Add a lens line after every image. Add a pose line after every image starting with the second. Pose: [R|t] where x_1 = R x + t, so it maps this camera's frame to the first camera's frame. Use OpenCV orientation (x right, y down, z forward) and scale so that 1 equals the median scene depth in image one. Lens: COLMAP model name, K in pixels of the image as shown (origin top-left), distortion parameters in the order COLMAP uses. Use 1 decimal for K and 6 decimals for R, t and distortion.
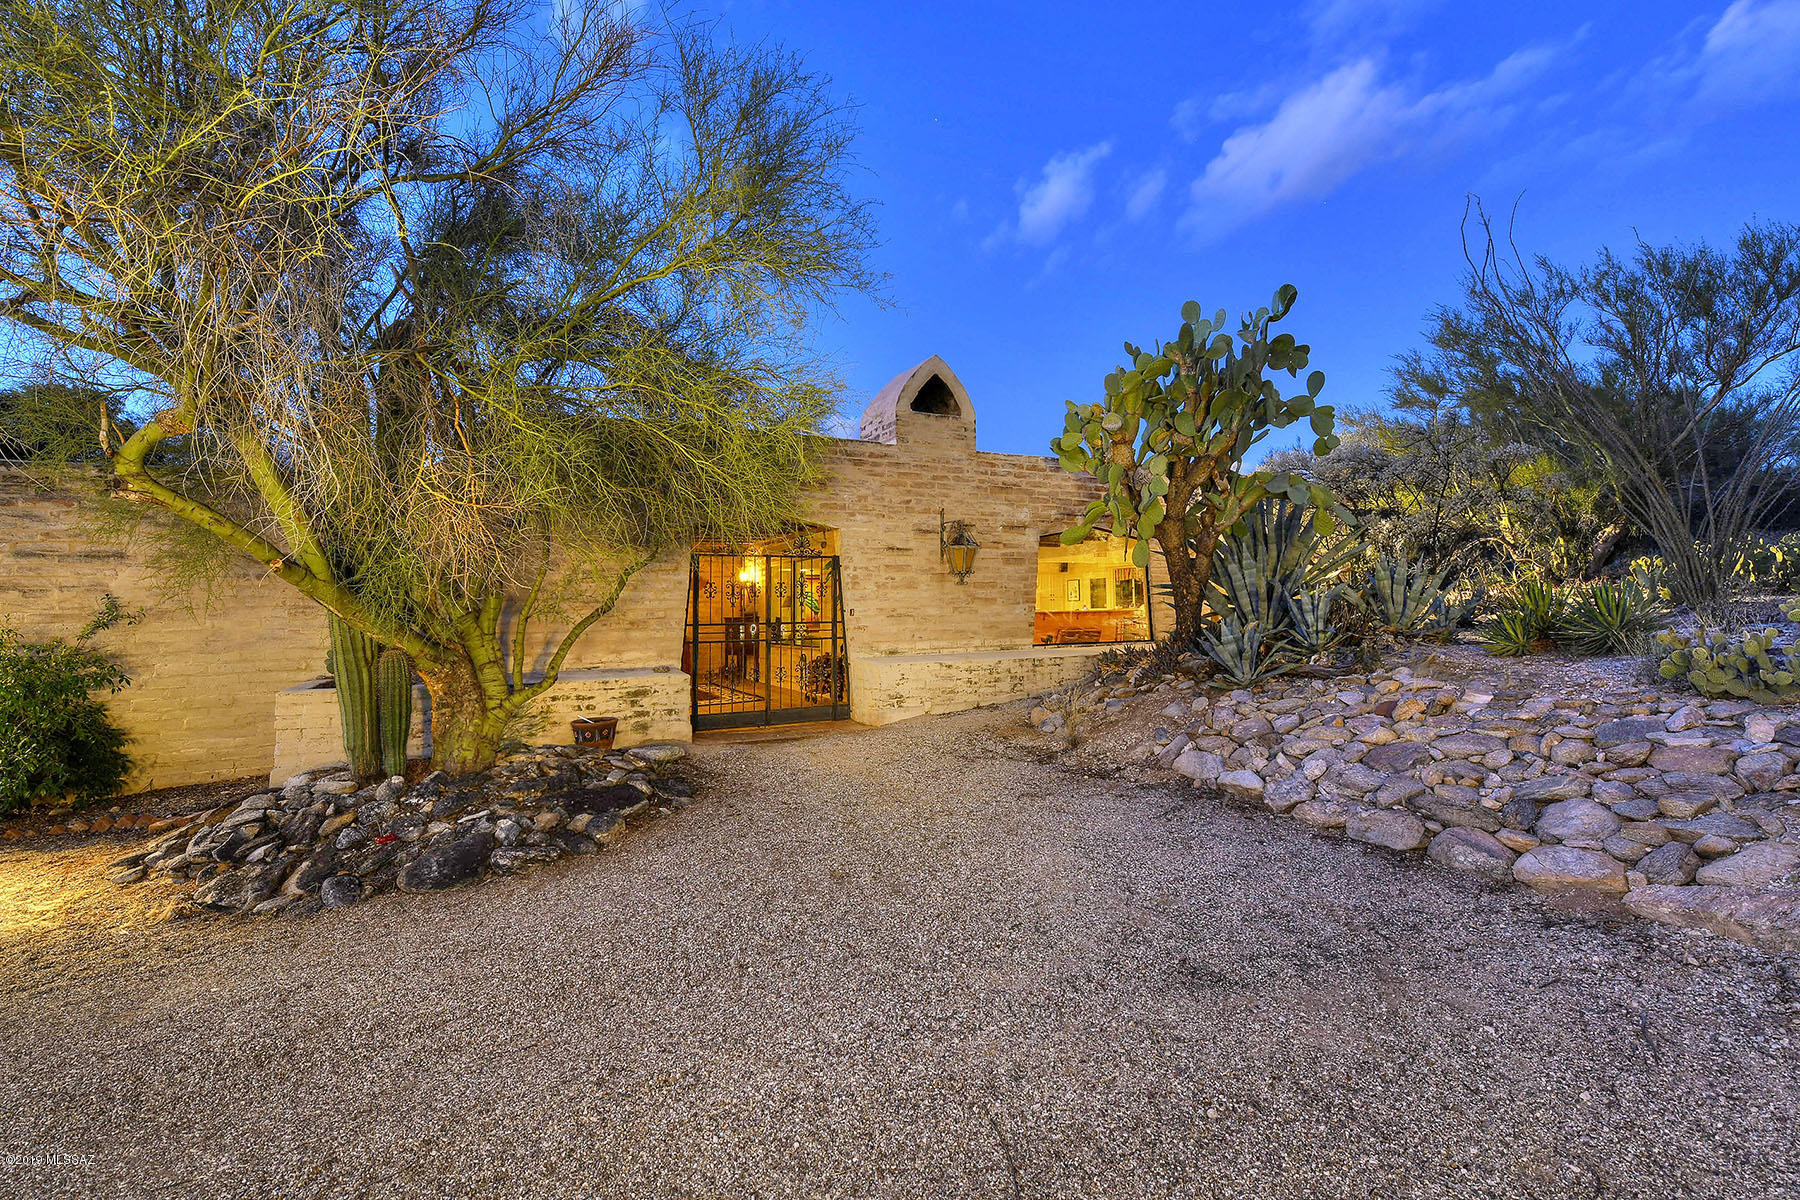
lens RADIAL K [[719.5, 0, 898.4], [0, 719.5, 584.5], [0, 0, 1]] dist [-0.007093, -0.000858]
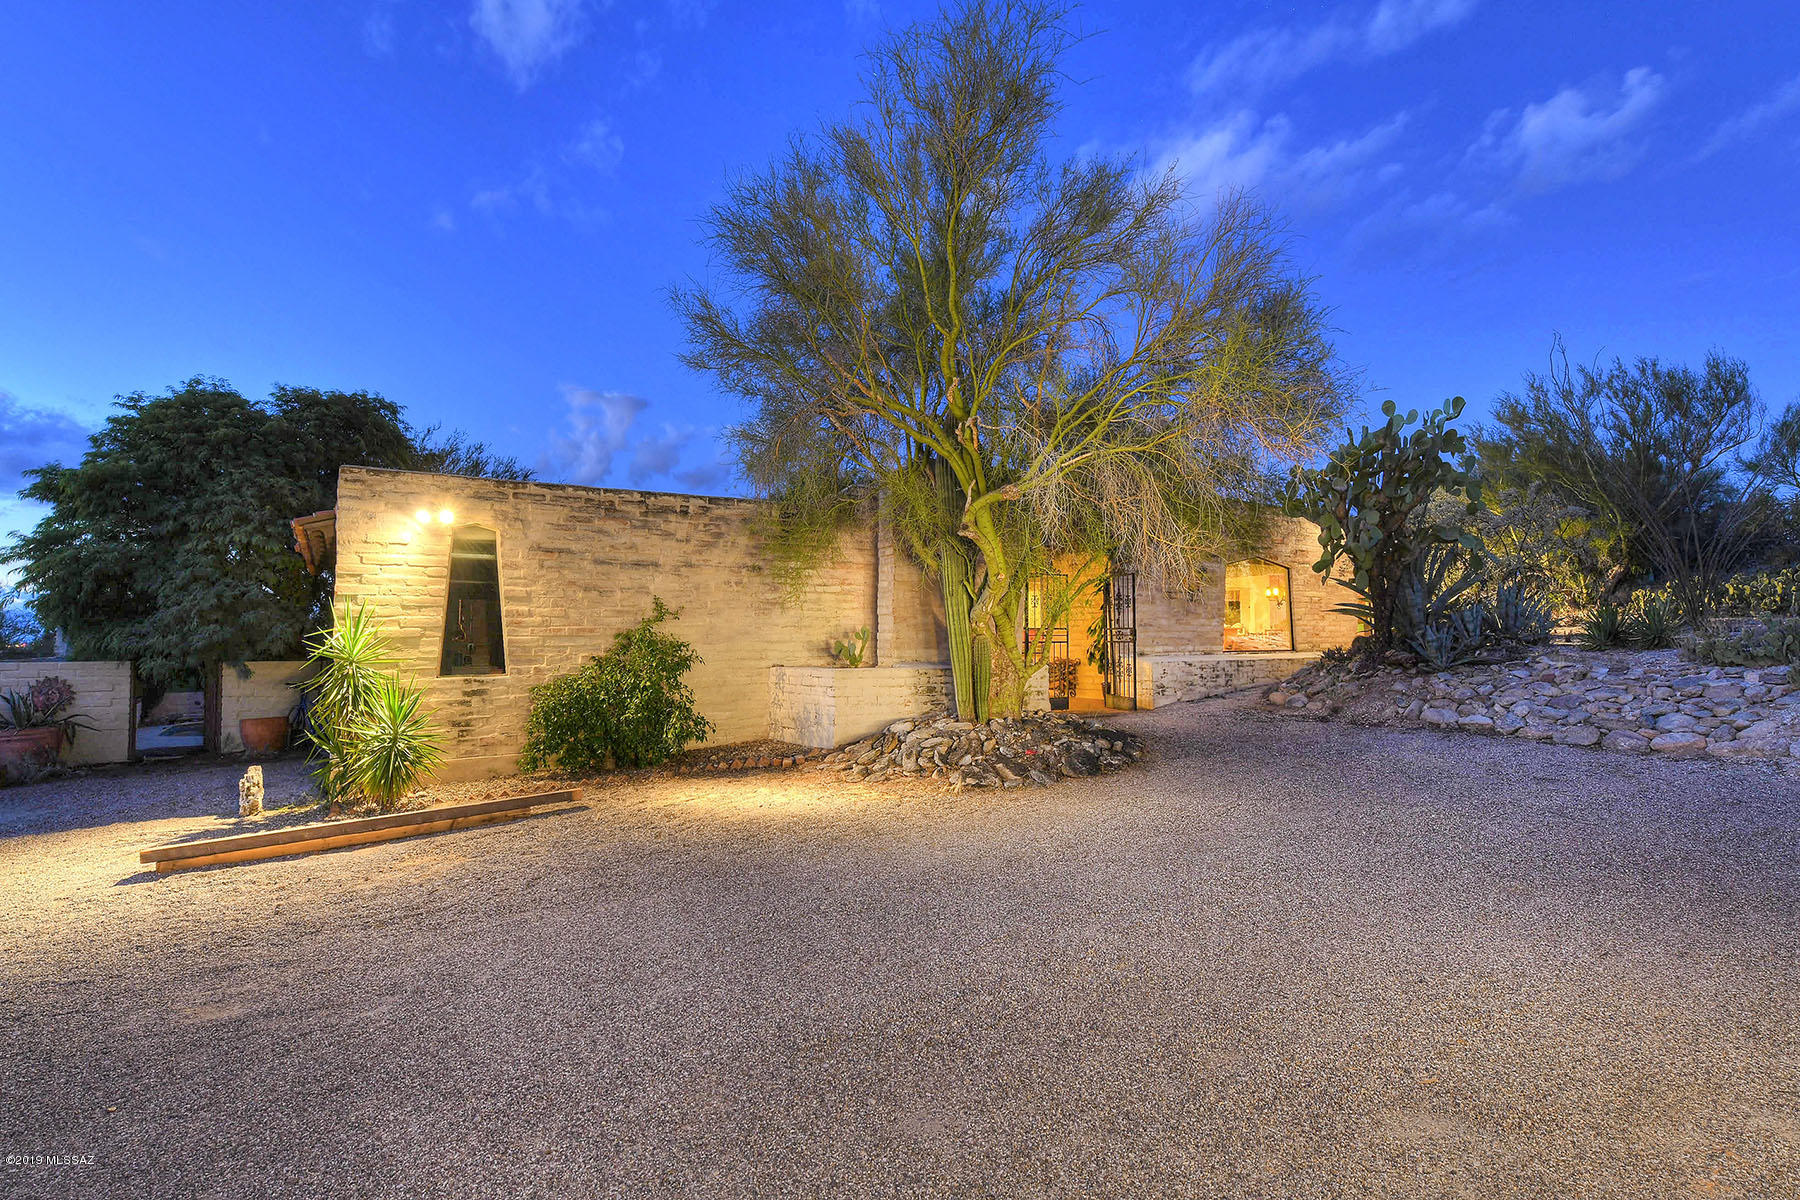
lens RADIAL K [[885.3, 0, 900.6], [0, 885.3, 611.1], [0, 0, 1]] dist [-0.002721, -0.000769]
pose [[0.984322, 0.014519, 0.175784, -0.955552], [-0.014679, 0.999892, -0.000388, 0.036033], [-0.175770, -0.002198, 0.984429, -0.613801]]
